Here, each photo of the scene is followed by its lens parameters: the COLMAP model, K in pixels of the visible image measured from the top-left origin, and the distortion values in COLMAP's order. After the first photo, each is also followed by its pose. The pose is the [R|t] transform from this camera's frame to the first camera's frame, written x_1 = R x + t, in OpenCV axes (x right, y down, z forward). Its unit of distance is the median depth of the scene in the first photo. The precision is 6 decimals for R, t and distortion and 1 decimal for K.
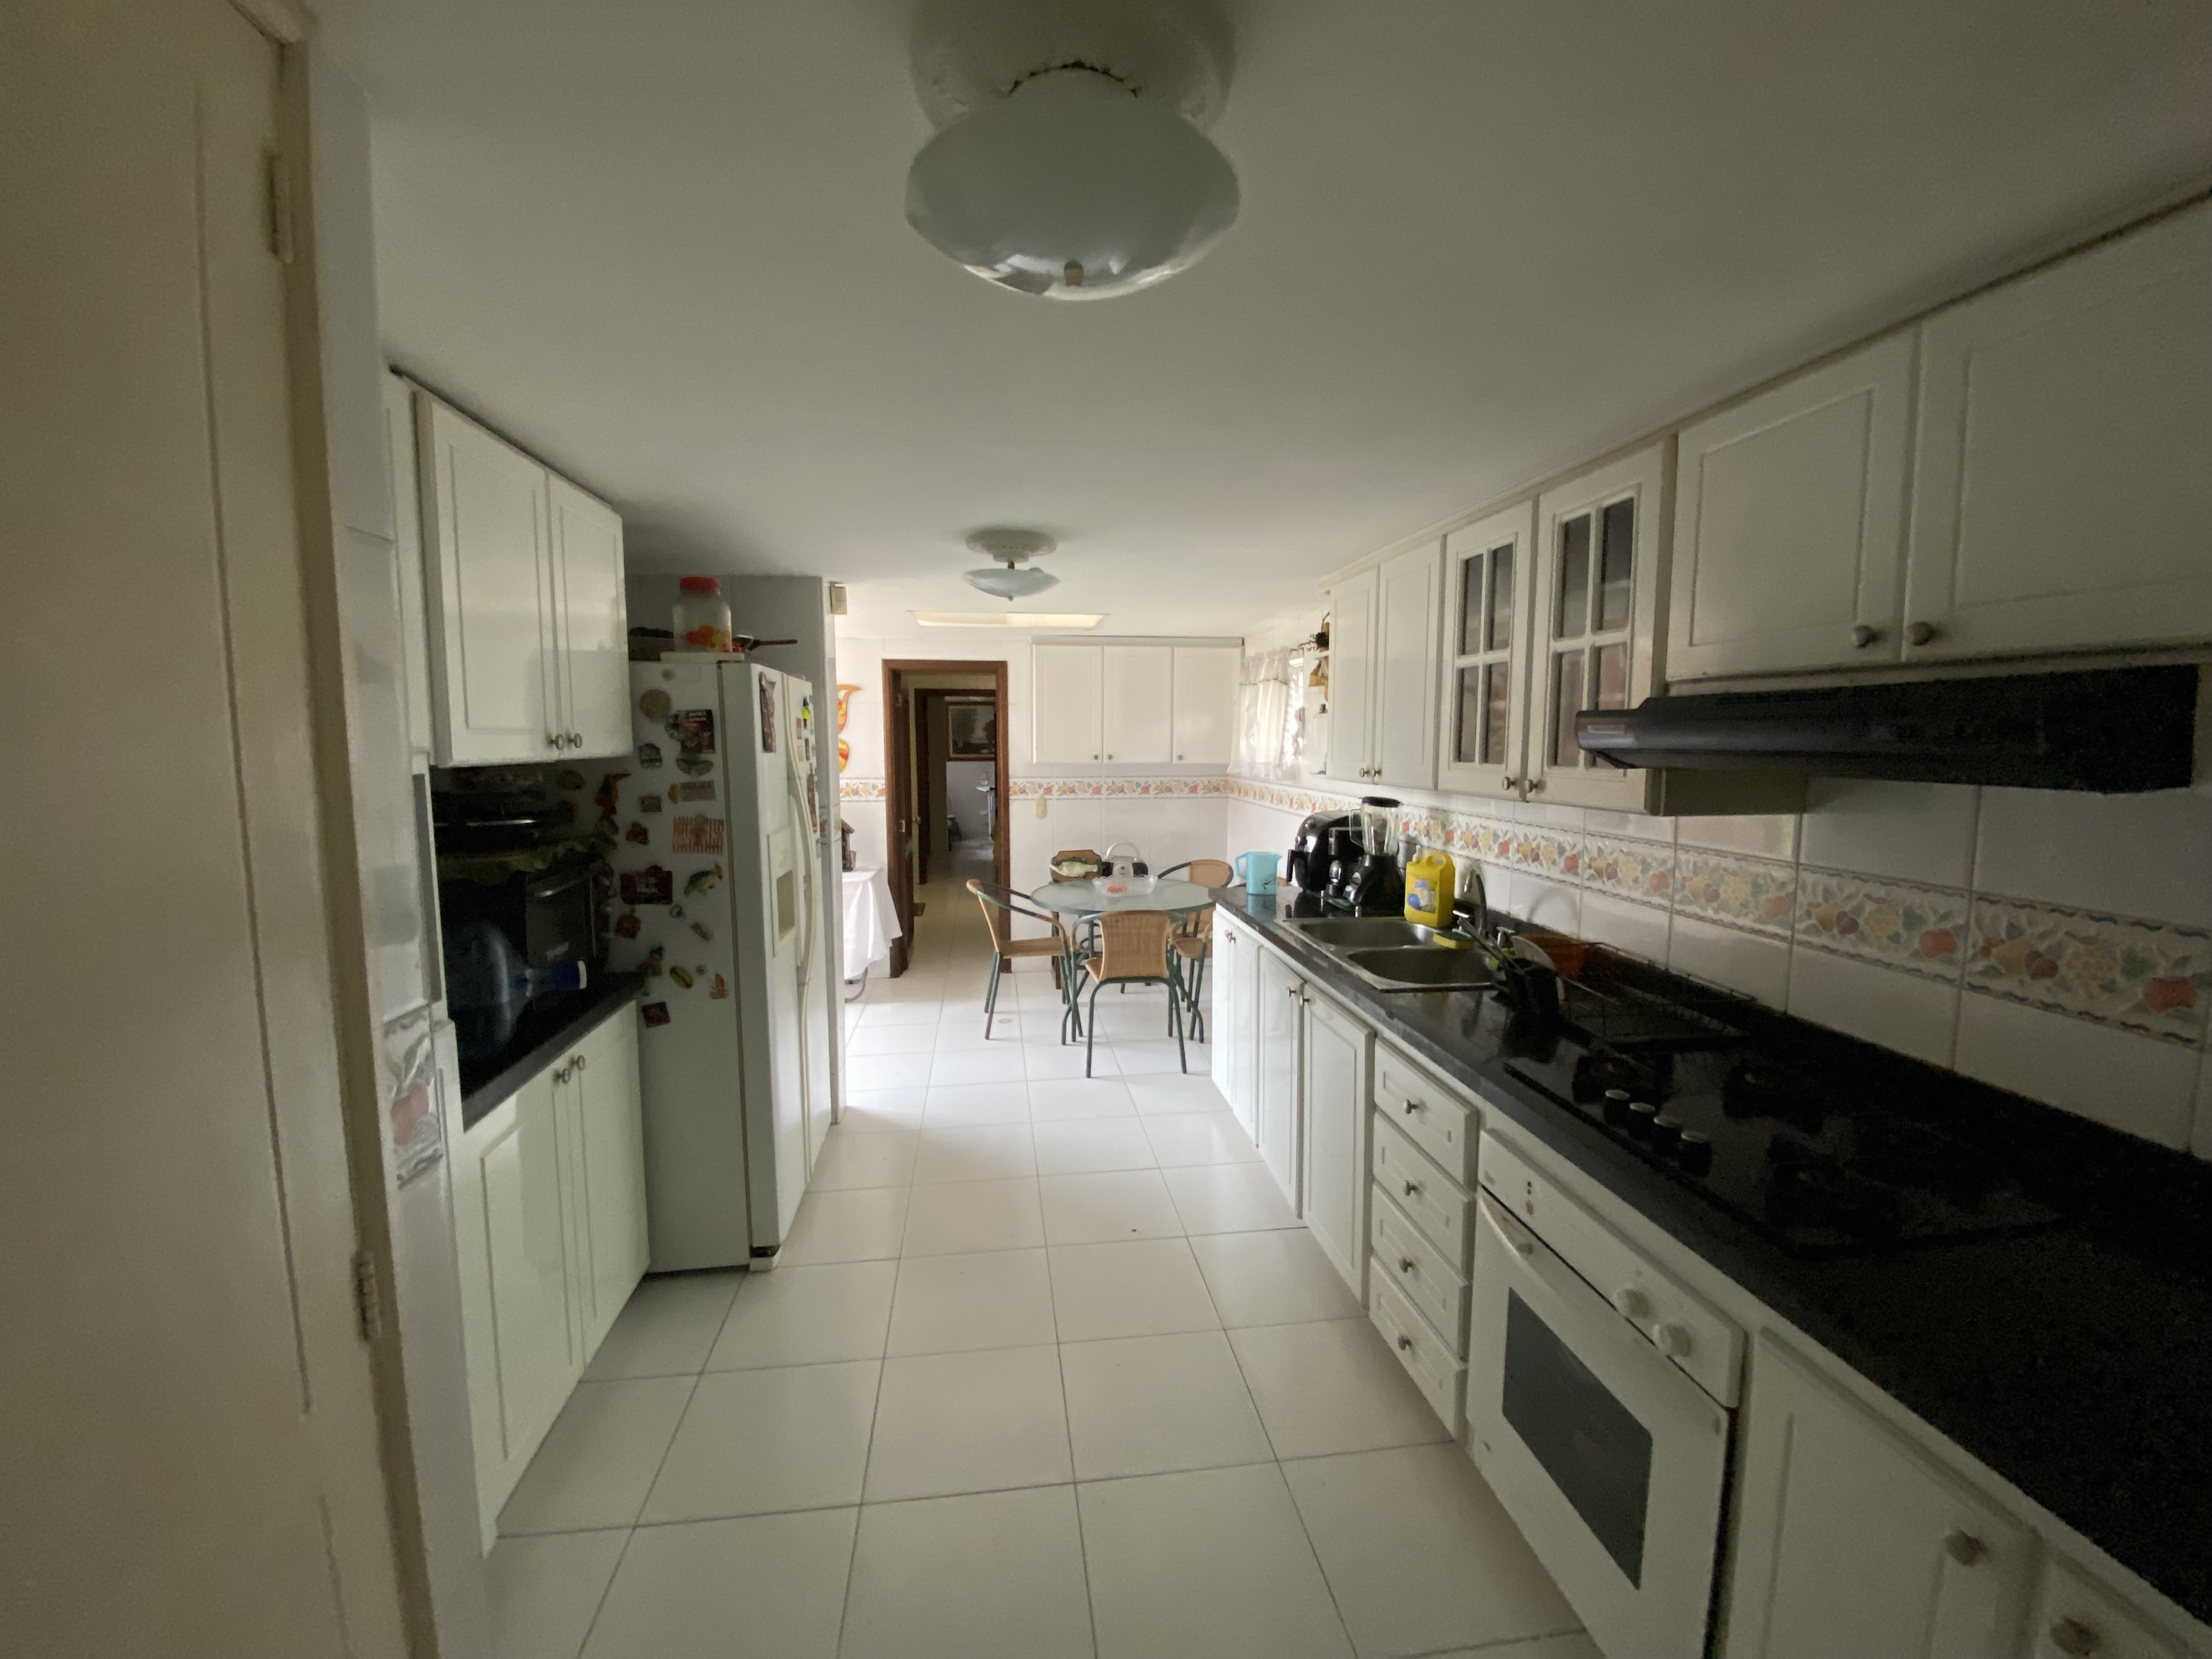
lens RADIAL K [[902.3, 0, 1100.4], [0, 902.3, 824.5], [0, 0, 1]] dist [-0.004918, -0.010204]
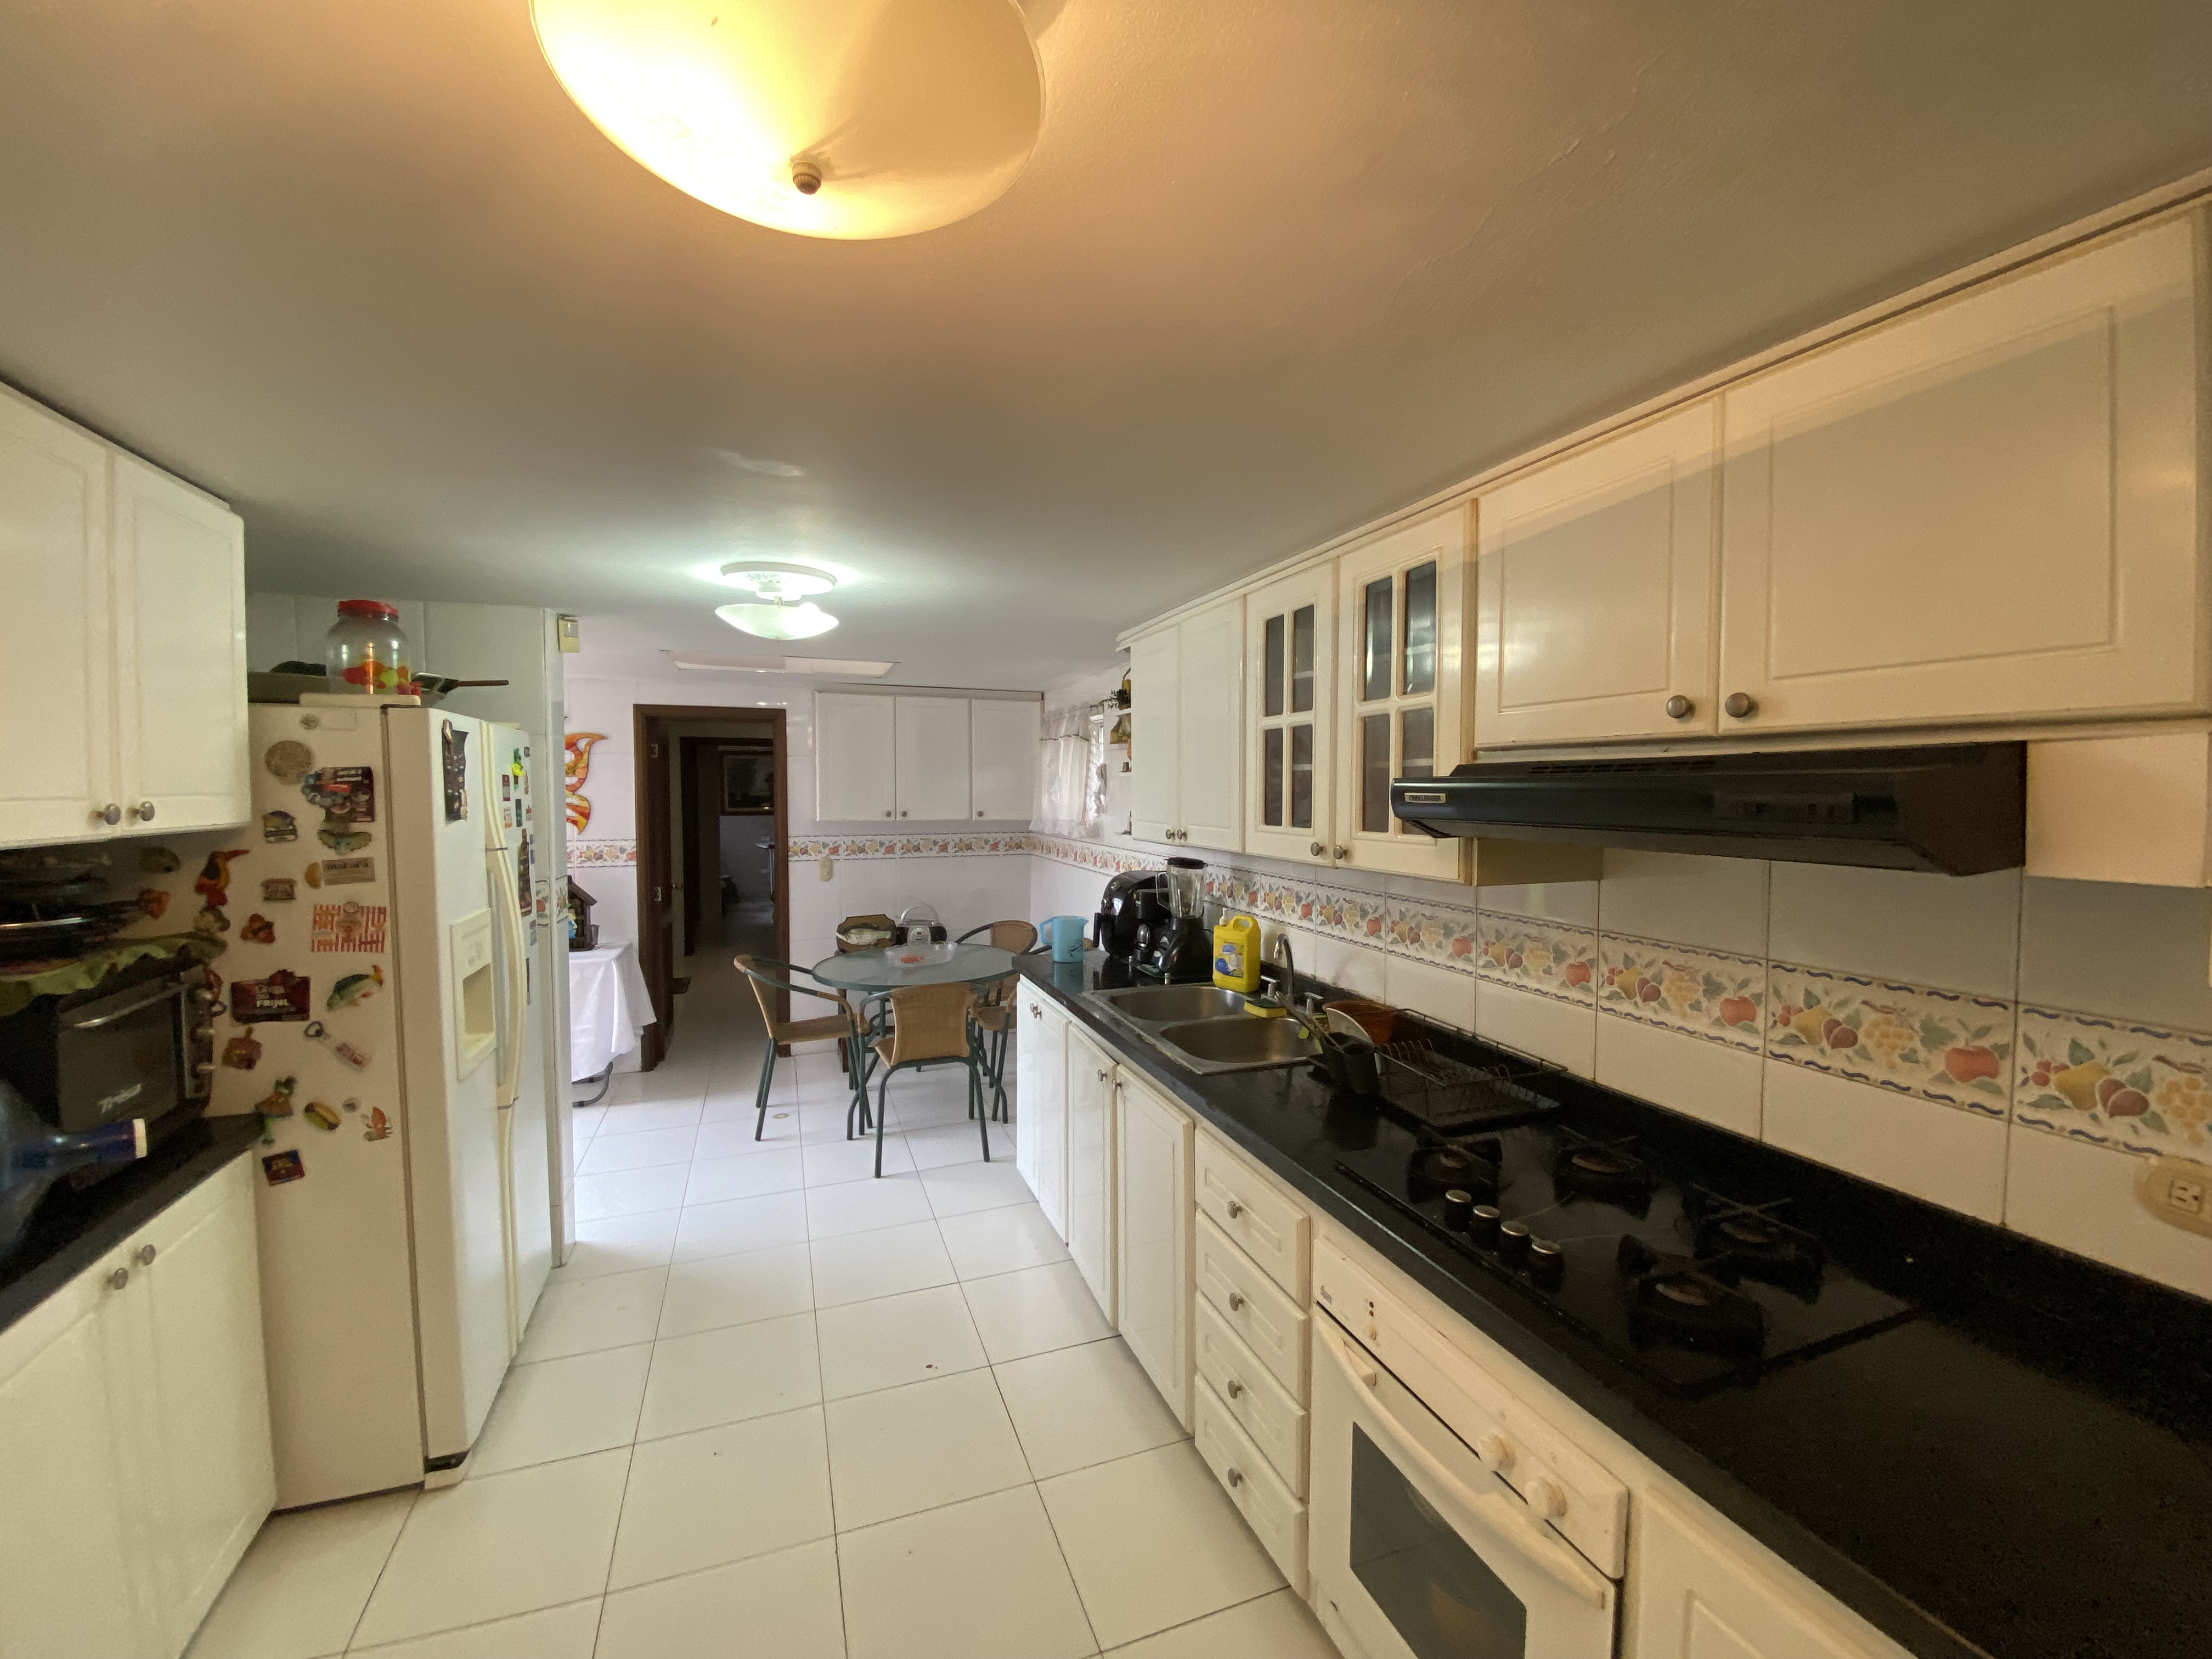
lens RADIAL K [[902.3, 0, 1107.5], [0, 902.3, 818.8], [0, 0, 1]] dist [-0.004918, -0.010204]
pose [[0.974056, -0.006157, 0.226222, 0.013456], [0.020086, 0.998037, -0.059323, -0.023891], [-0.225413, 0.062328, 0.972268, 0.104930]]
